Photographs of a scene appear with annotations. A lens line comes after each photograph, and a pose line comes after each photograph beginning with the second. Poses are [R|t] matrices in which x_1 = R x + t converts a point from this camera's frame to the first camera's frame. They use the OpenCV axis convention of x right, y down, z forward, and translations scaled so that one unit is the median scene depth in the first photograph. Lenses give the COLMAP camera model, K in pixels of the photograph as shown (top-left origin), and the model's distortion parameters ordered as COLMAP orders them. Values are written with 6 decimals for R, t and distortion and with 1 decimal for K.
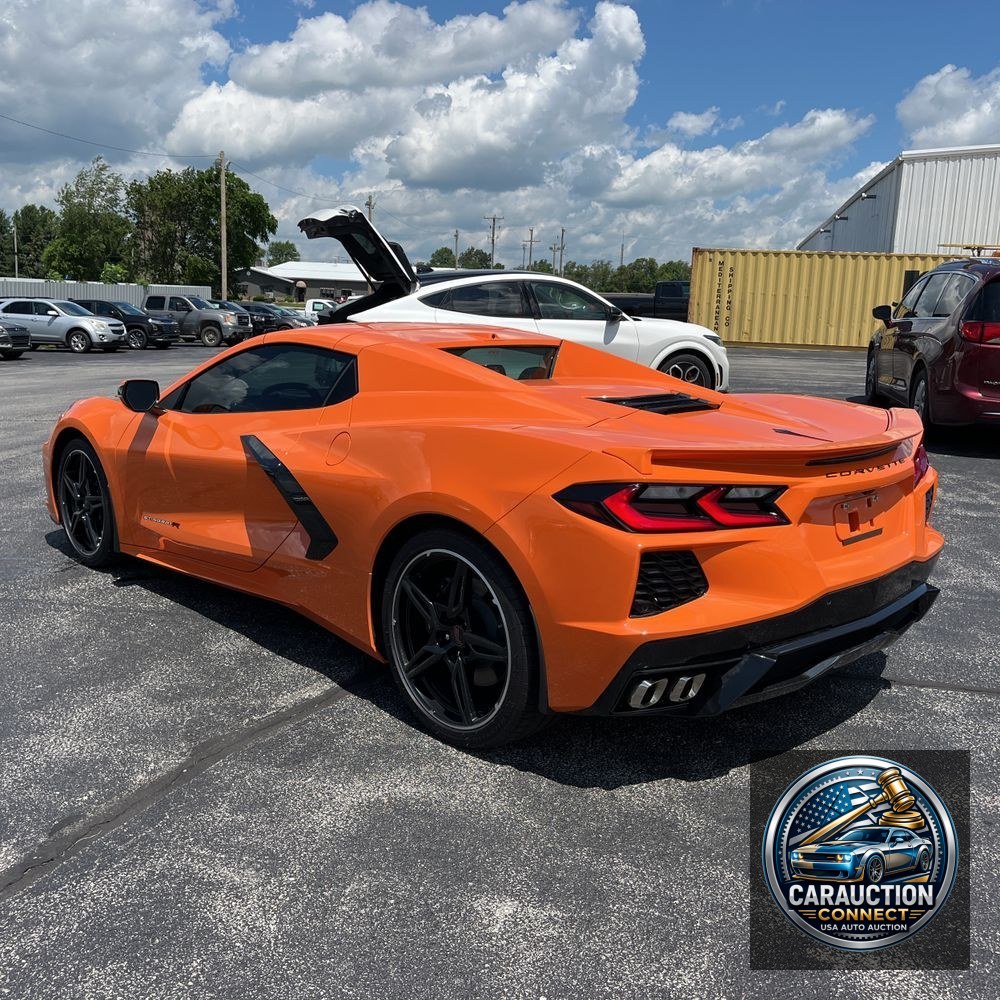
lens RADIAL K [[1013.1, 0, 503.2], [0, 1013.1, 493.3], [0, 0, 1]] dist [0.011293, 0.000000]
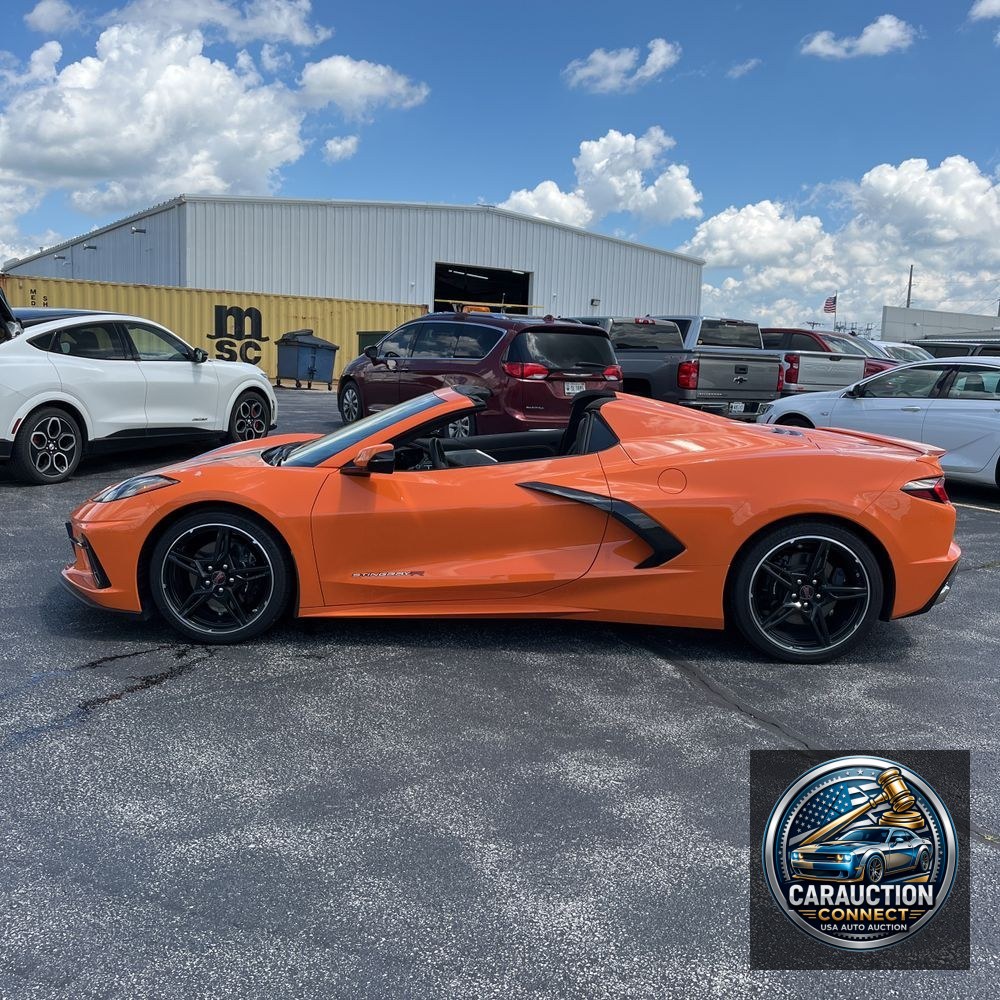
lens RADIAL K [[1013.1, 0, 499.3], [0, 1013.1, 497.1], [0, 0, 1]] dist [0.011293, 0.000000]
pose [[0.707559, -0.104805, 0.698839, -1.009214], [0.117640, 0.992610, 0.029755, -0.072473], [-0.696794, 0.061158, 0.714660, 0.154745]]
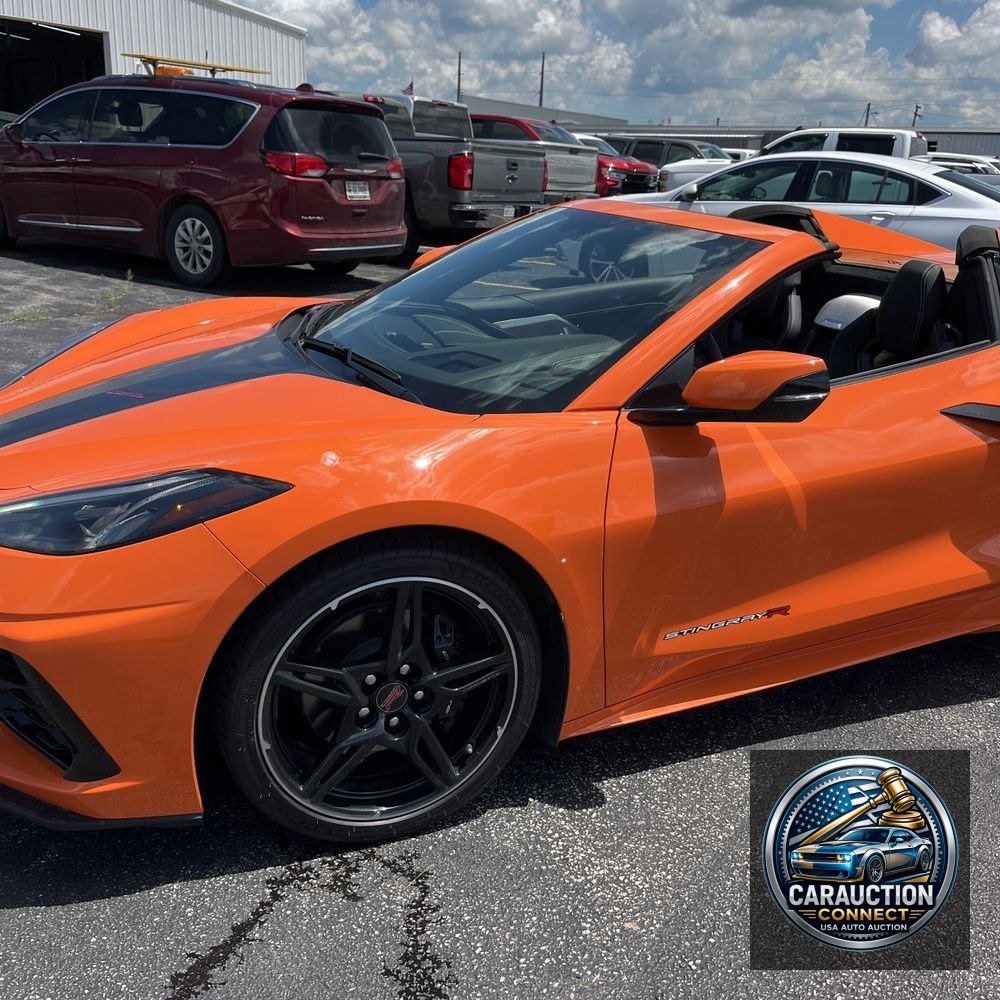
lens RADIAL K [[1013.1, 0, 498.5], [0, 1013.1, 530.0], [0, 0, 1]] dist [0.011293, 0.000000]
pose [[0.356481, -0.330701, 0.873818, -0.826732], [0.136610, 0.943660, 0.301402, -0.191107], [-0.924261, 0.011928, 0.381574, 0.927679]]
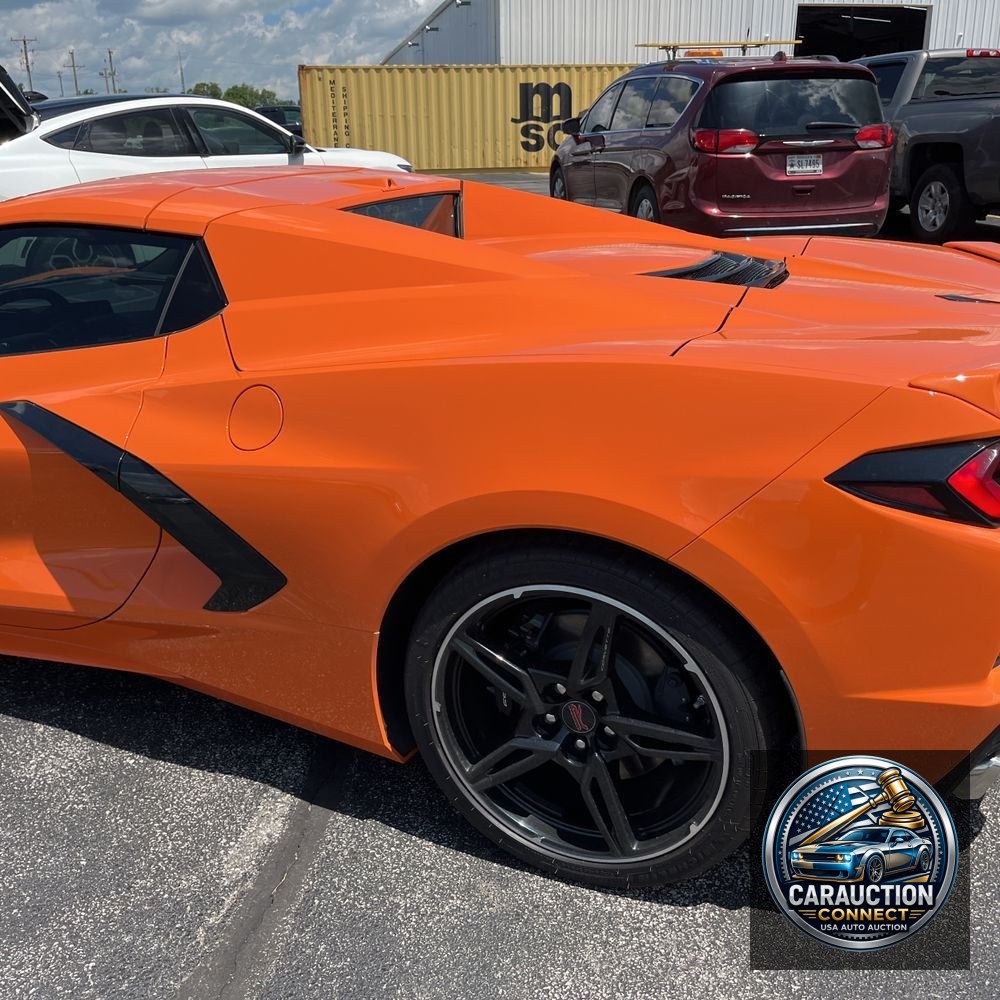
lens RADIAL K [[1013.1, 0, 493.6], [0, 1013.1, 513.3], [0, 0, 1]] dist [0.011293, 0.000000]
pose [[0.922782, -0.183740, 0.338693, -0.189304], [0.122136, 0.973137, 0.195159, -0.066997], [-0.365453, -0.138722, 0.920435, 0.348765]]
